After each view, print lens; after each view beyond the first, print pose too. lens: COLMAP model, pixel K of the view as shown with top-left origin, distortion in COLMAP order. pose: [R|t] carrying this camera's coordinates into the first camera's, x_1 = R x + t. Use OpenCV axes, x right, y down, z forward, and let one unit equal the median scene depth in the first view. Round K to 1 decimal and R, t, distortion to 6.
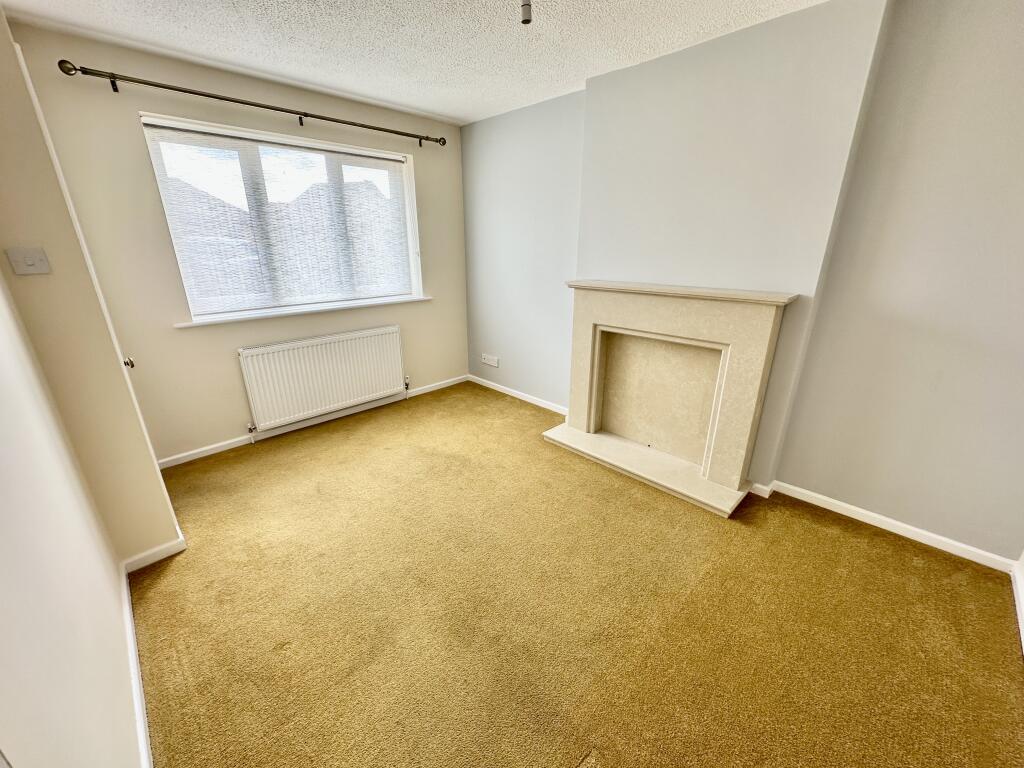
lens RADIAL K [[406.9, 0, 514.1], [0, 406.9, 386.2], [0, 0, 1]] dist [-0.004491, 0.000434]
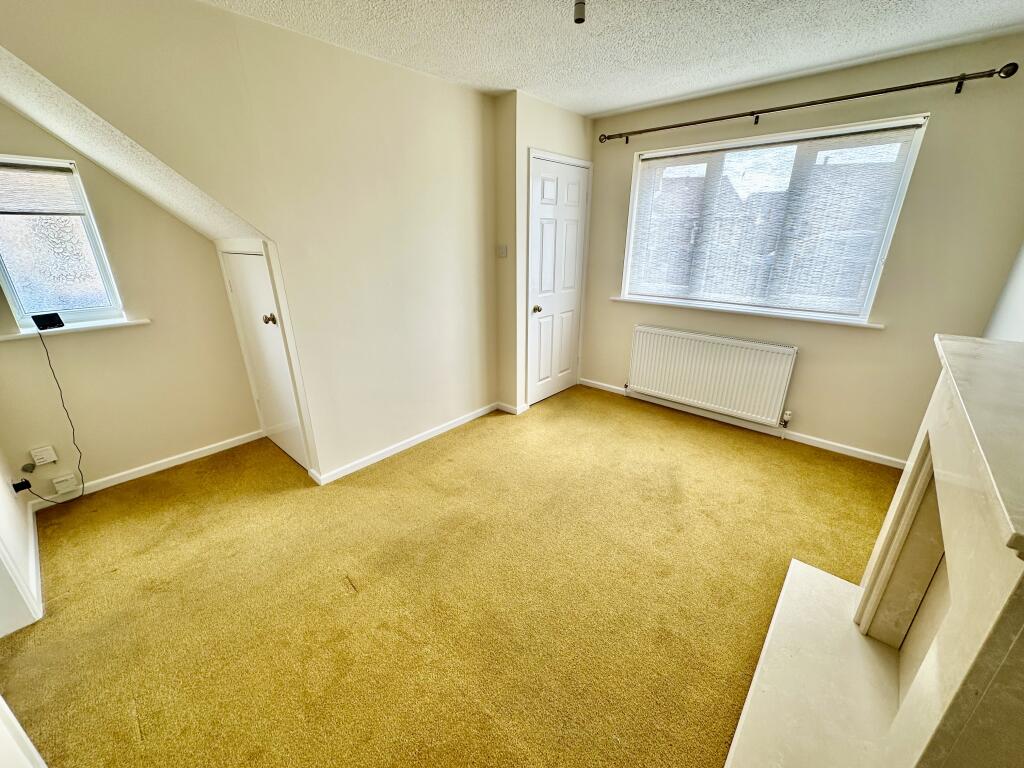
lens RADIAL K [[406.9, 0, 514.0], [0, 406.9, 385.4], [0, 0, 1]] dist [-0.004491, 0.000434]
pose [[0.059845, 0.342336, -0.937670, 0.526786], [-0.334782, 0.891831, 0.304234, -0.161932], [0.940393, 0.295708, 0.167979, 0.423362]]
